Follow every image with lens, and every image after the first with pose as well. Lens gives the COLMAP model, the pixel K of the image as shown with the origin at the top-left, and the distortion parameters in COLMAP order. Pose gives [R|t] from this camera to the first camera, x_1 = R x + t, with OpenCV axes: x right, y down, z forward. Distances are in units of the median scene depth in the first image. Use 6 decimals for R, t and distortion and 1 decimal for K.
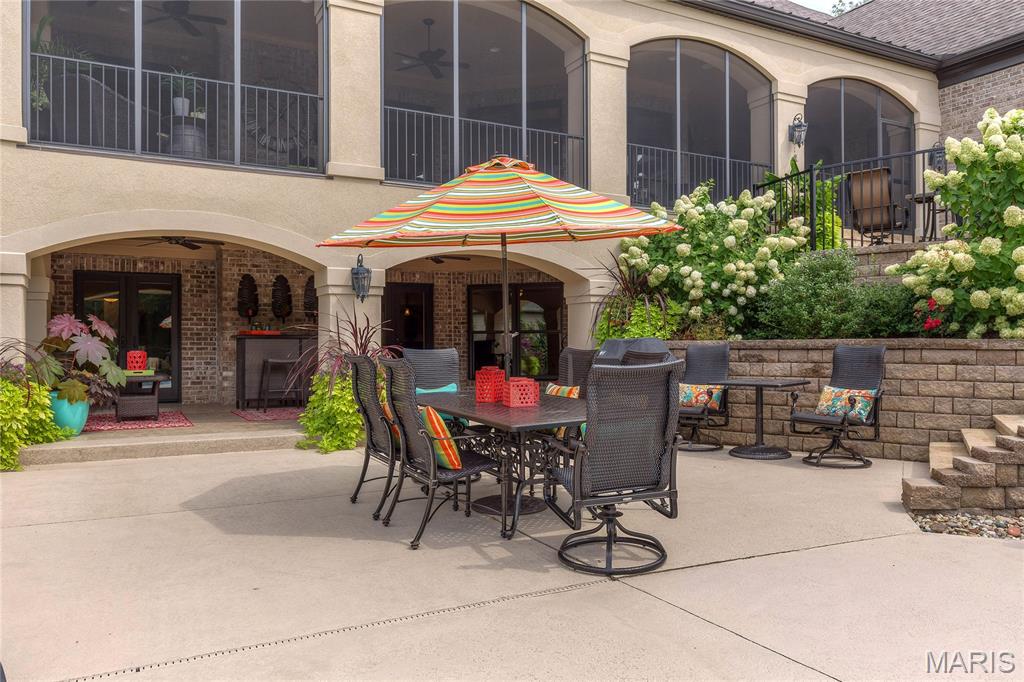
lens RADIAL K [[738.8, 0, 502.5], [0, 738.8, 341.7], [0, 0, 1]] dist [0.007724, -0.004143]
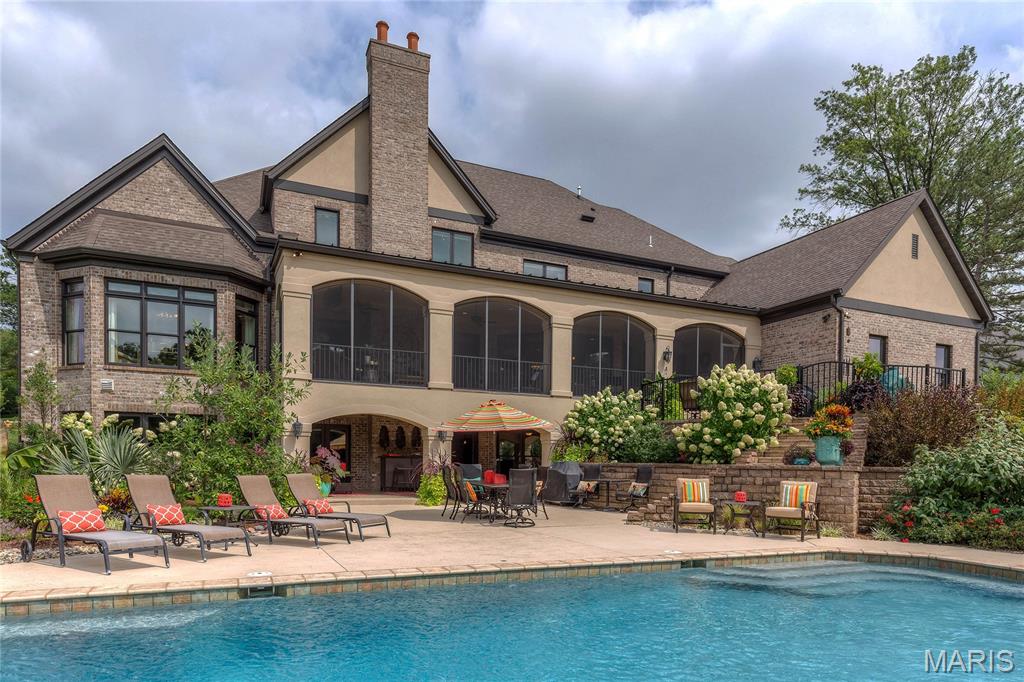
lens RADIAL K [[615.5, 0, 539.4], [0, 615.5, 475.5], [0, 0, 1]] dist [0.002115, 0.005124]
pose [[0.999773, 0.017769, -0.011715, 0.107935], [-0.017485, 0.999561, 0.023909, -0.004084], [0.012135, -0.023699, 0.999645, -0.738373]]
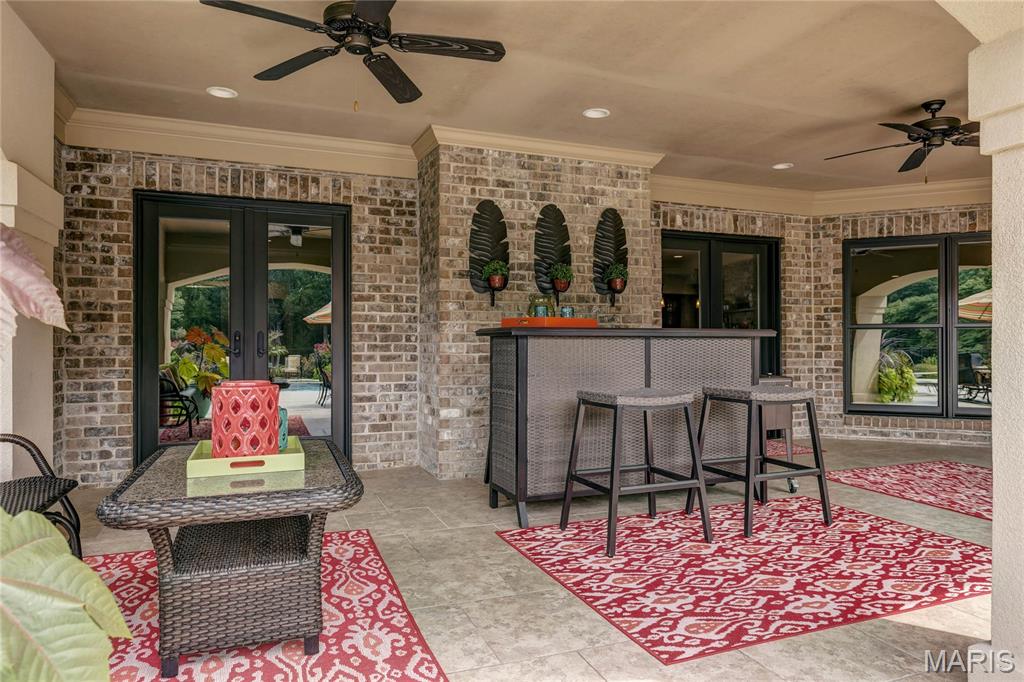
lens RADIAL K [[650.9, 0, 514.2], [0, 650.9, 342.9], [0, 0, 1]] dist [0.005783, 0.000574]
pose [[0.994079, 0.001832, -0.108645, -0.316748], [-0.001539, 0.999995, 0.002775, -0.002116], [0.108649, -0.002592, 0.994077, 0.659542]]
